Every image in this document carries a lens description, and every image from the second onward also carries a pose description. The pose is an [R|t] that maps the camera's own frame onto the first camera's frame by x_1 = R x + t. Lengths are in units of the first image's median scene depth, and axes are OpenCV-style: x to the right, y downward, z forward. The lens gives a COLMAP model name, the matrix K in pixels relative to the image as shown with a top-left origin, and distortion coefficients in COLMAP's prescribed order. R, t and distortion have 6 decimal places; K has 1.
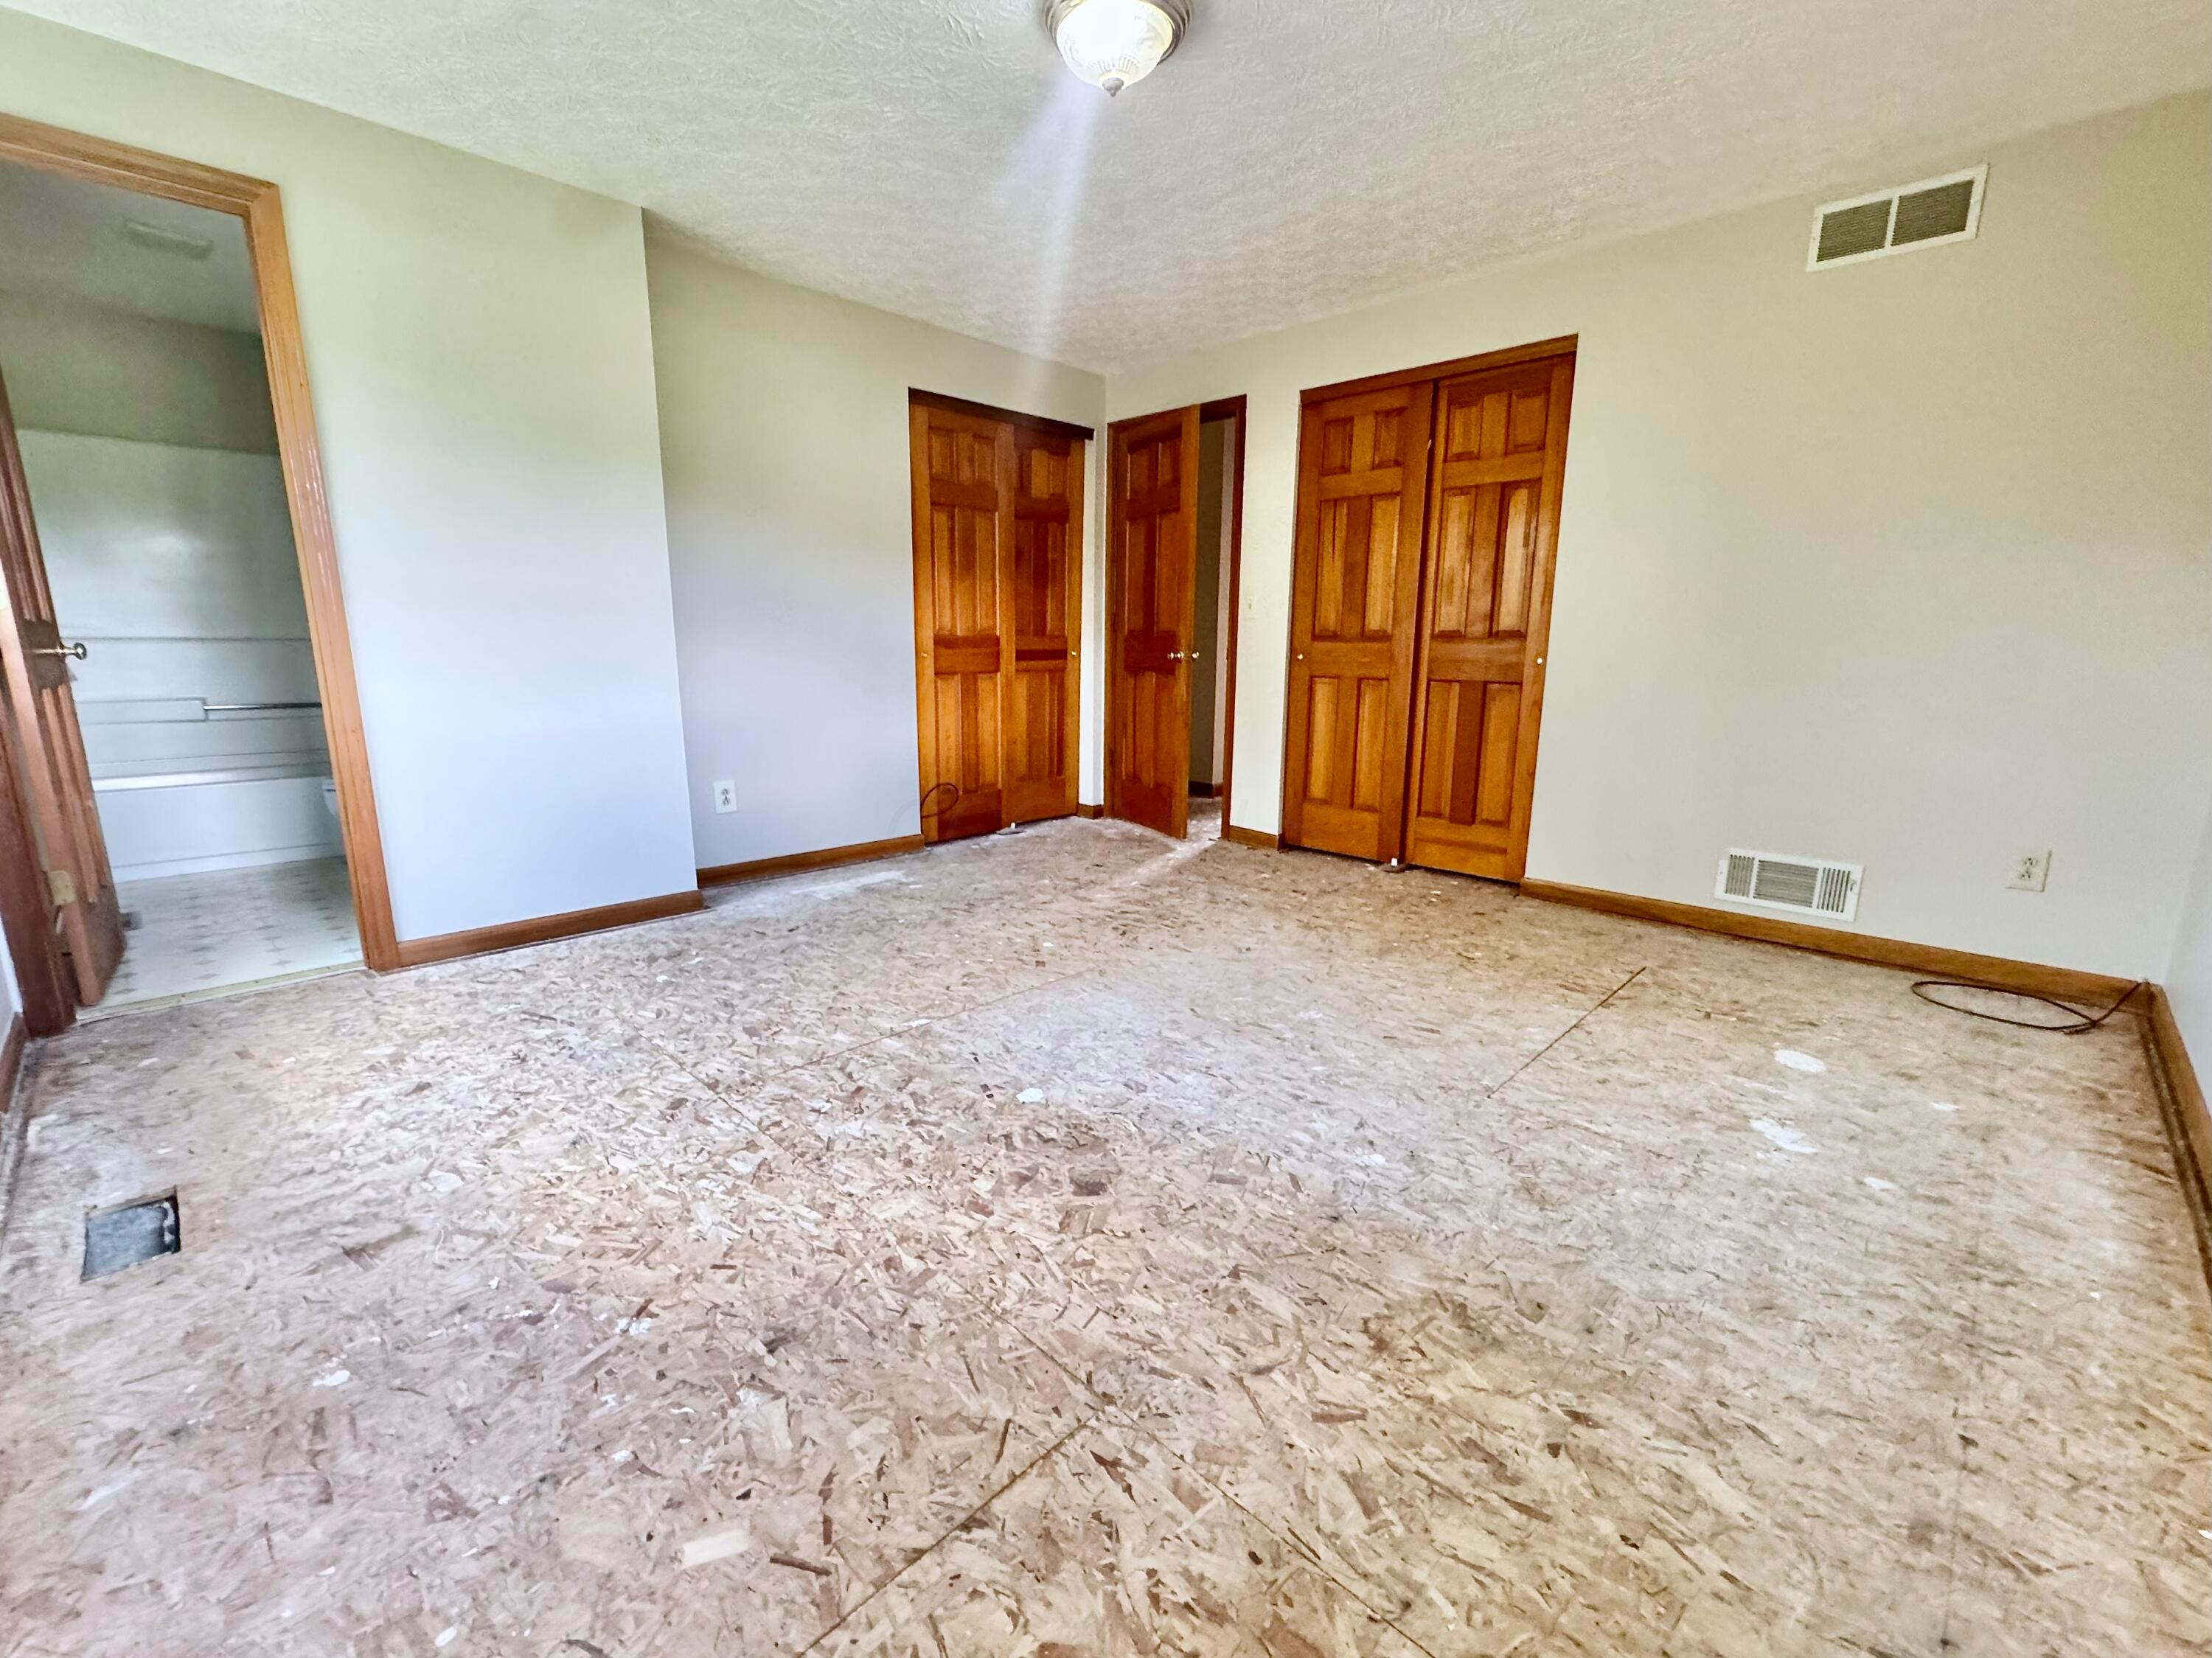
lens RADIAL K [[885.8, 0, 1107.1], [0, 885.8, 821.1], [0, 0, 1]] dist [-0.001560, -0.000294]
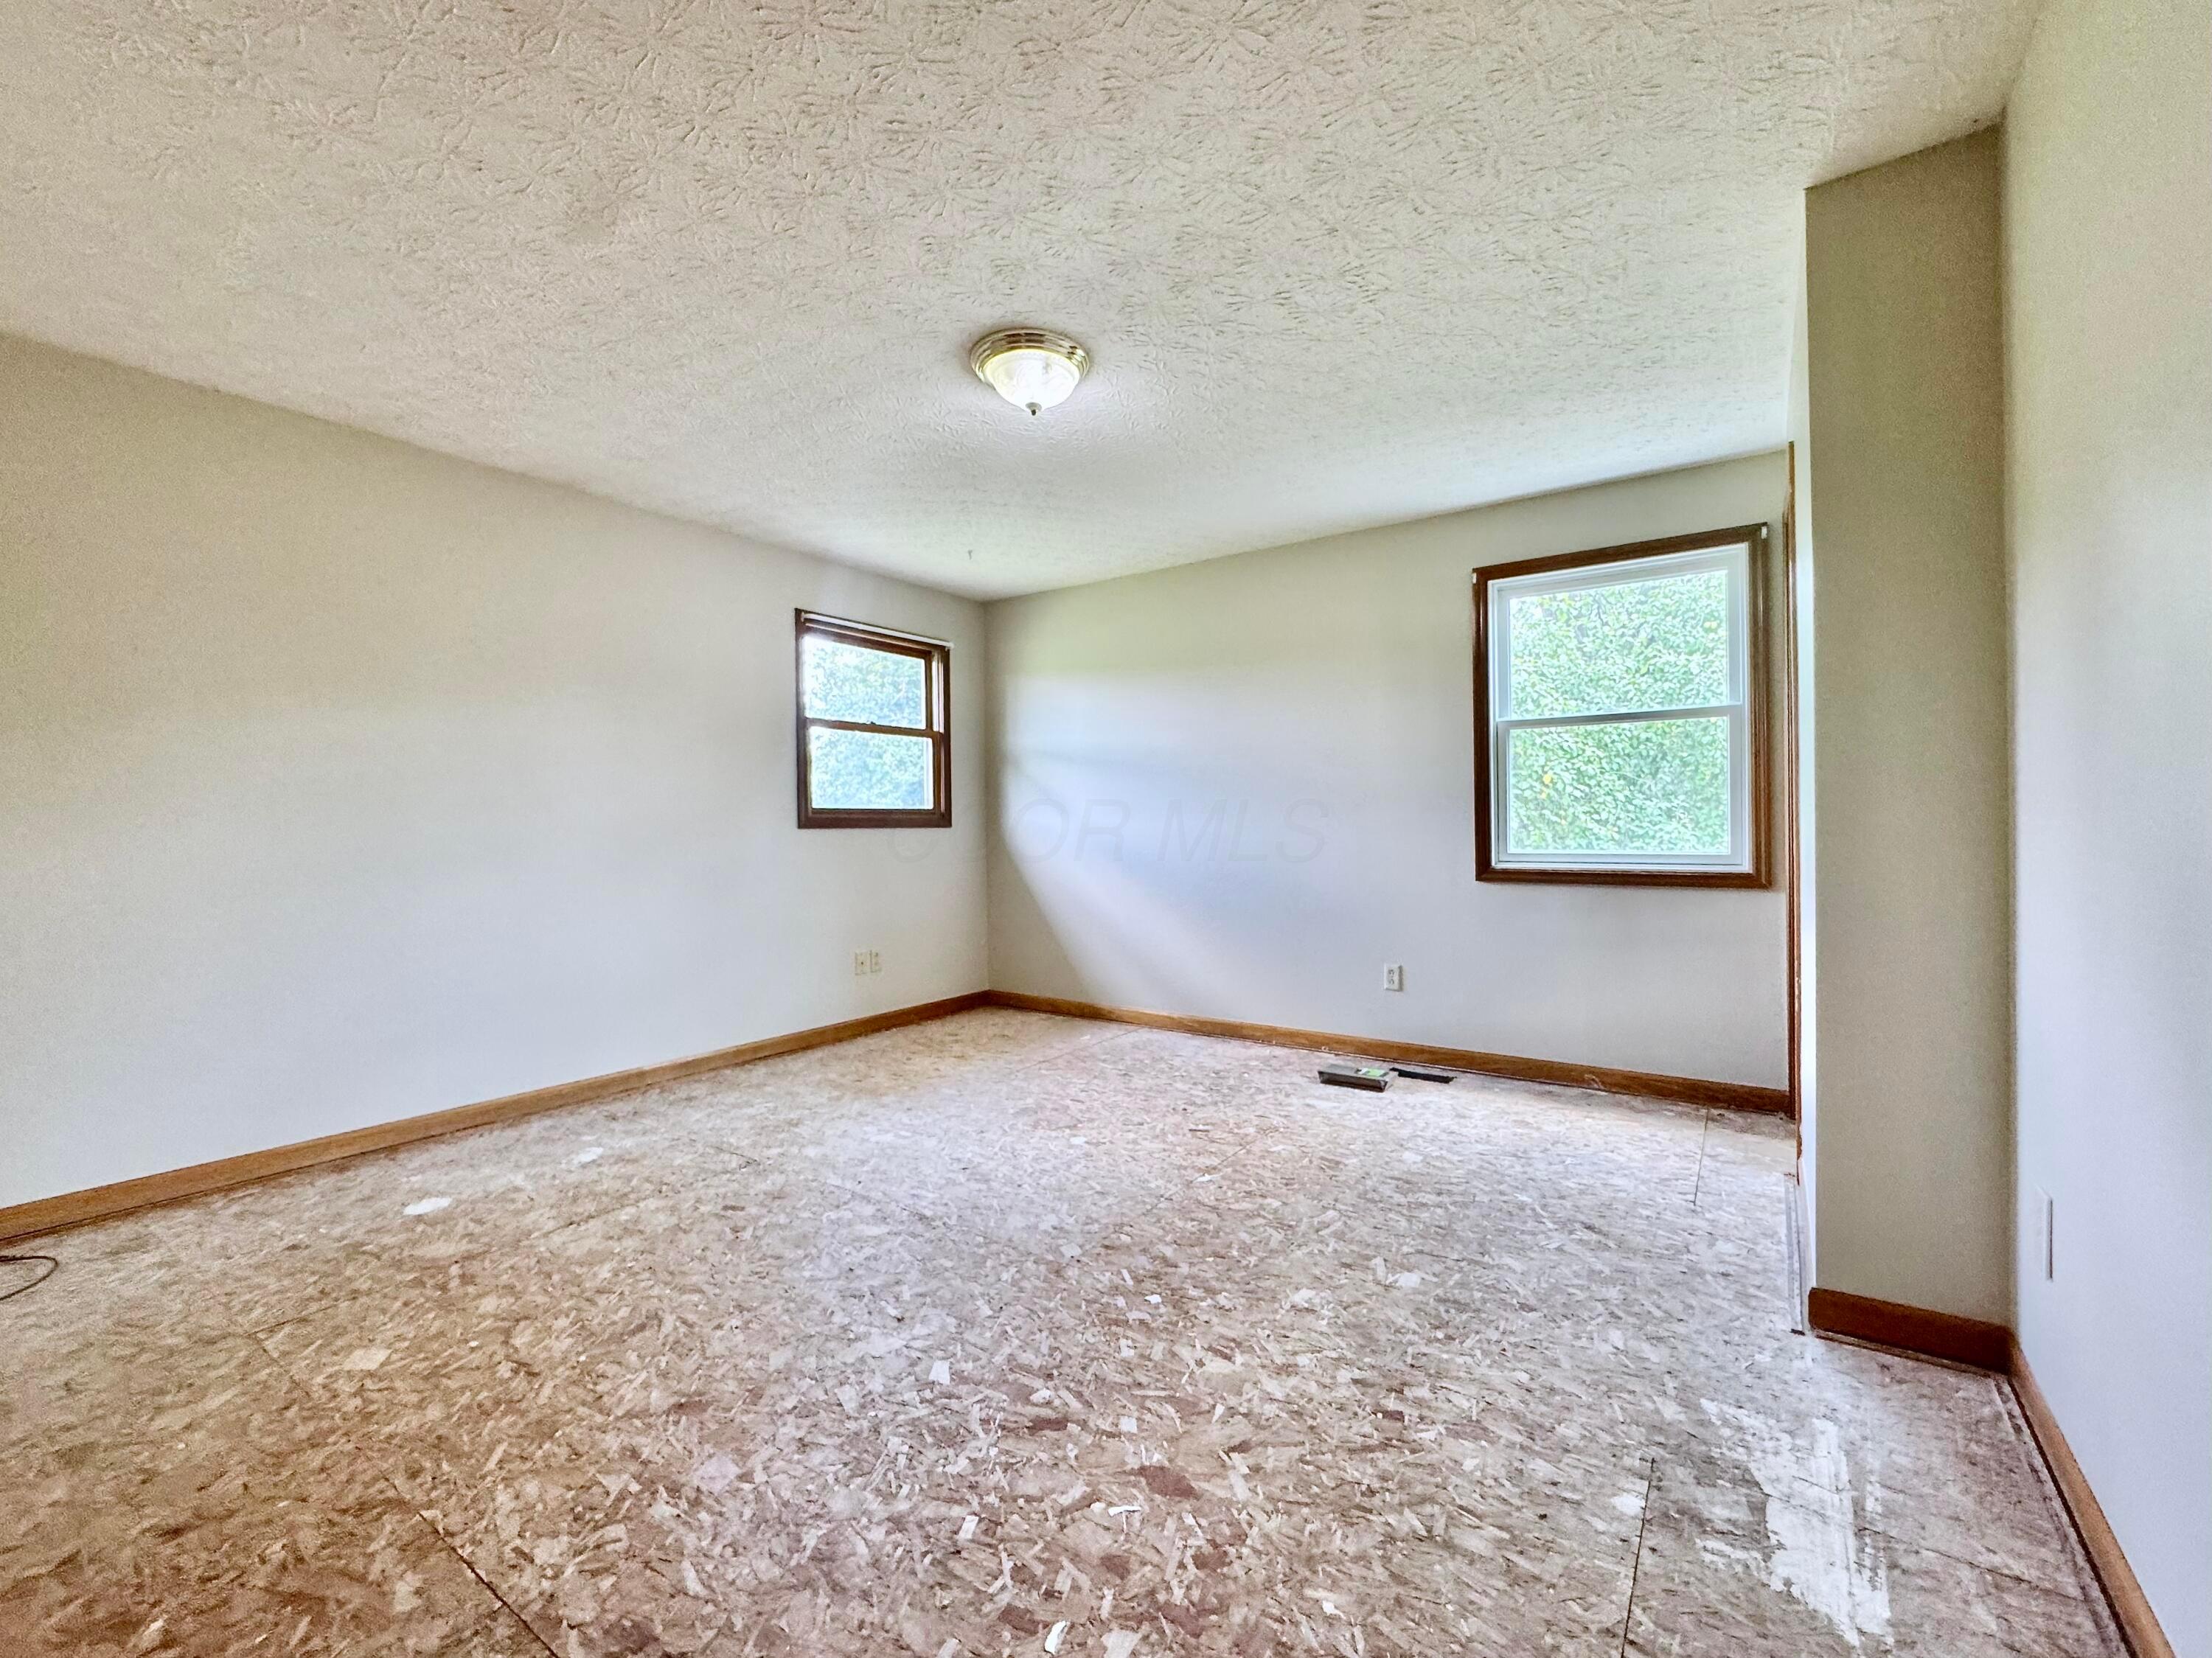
lens RADIAL K [[885.8, 0, 1105.7], [0, 885.8, 824.9], [0, 0, 1]] dist [-0.001560, -0.000294]
pose [[-0.984806, 0.001758, -0.173647, 0.120186], [-0.033397, 0.979365, 0.199323, -0.484205], [0.170415, 0.202094, -0.964426, 2.225075]]
